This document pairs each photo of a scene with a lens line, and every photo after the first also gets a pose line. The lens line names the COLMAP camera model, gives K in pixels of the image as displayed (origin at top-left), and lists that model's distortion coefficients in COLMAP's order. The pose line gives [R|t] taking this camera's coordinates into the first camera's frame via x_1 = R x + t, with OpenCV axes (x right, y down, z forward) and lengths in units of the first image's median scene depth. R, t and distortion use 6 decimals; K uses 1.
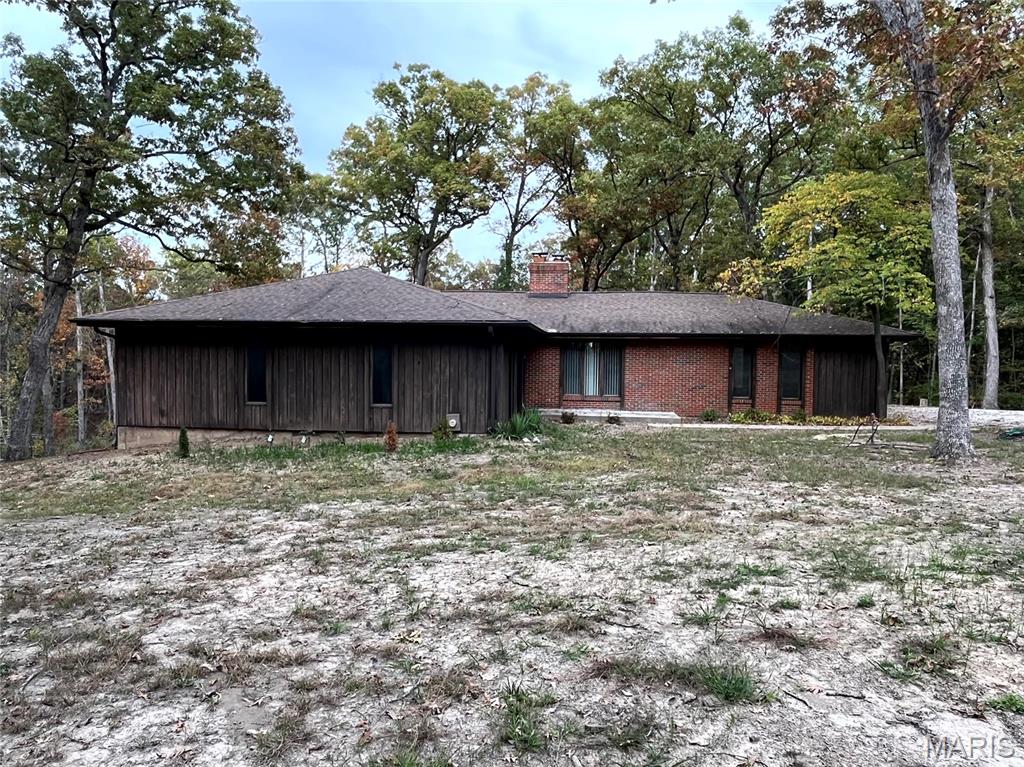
lens RADIAL K [[754.7, 0, 512.0], [0, 754.7, 383.5], [0, 0, 1]] dist [-0.004296, -0.002505]
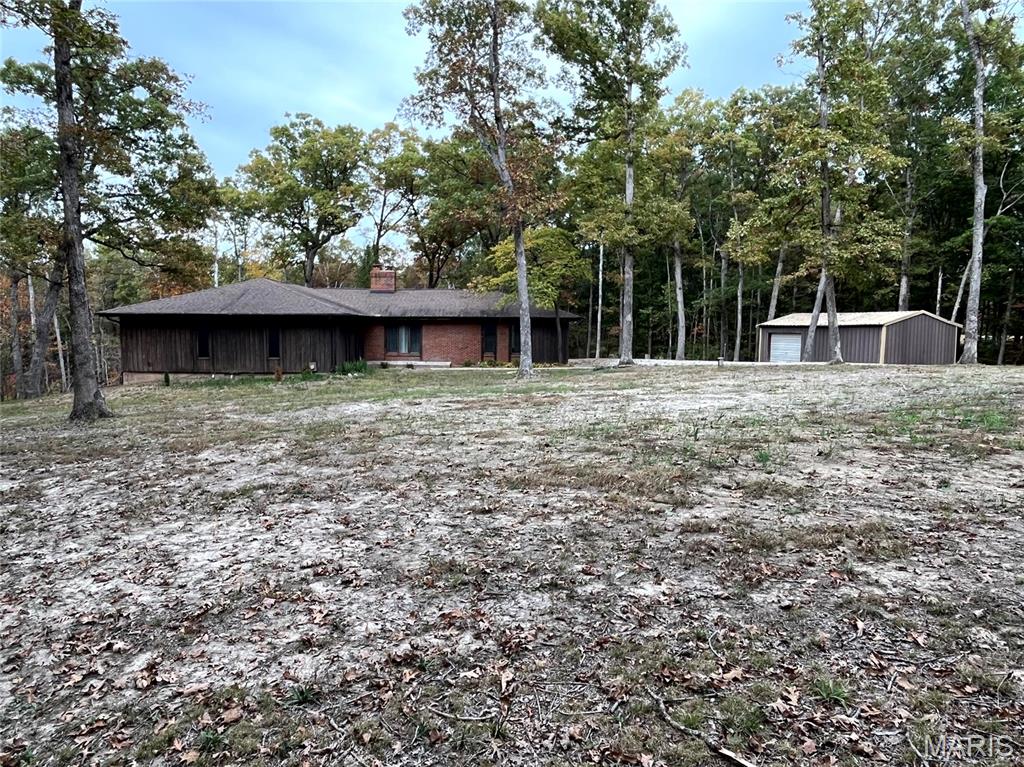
lens RADIAL K [[715.4, 0, 512.0], [0, 715.4, 383.5], [0, 0, 1]] dist [-0.001897, 0.002335]
pose [[0.992055, -0.015902, 0.124793, 0.106462], [0.009538, 0.998631, 0.051424, 0.002920], [-0.125440, -0.049825, 0.990849, -0.466235]]
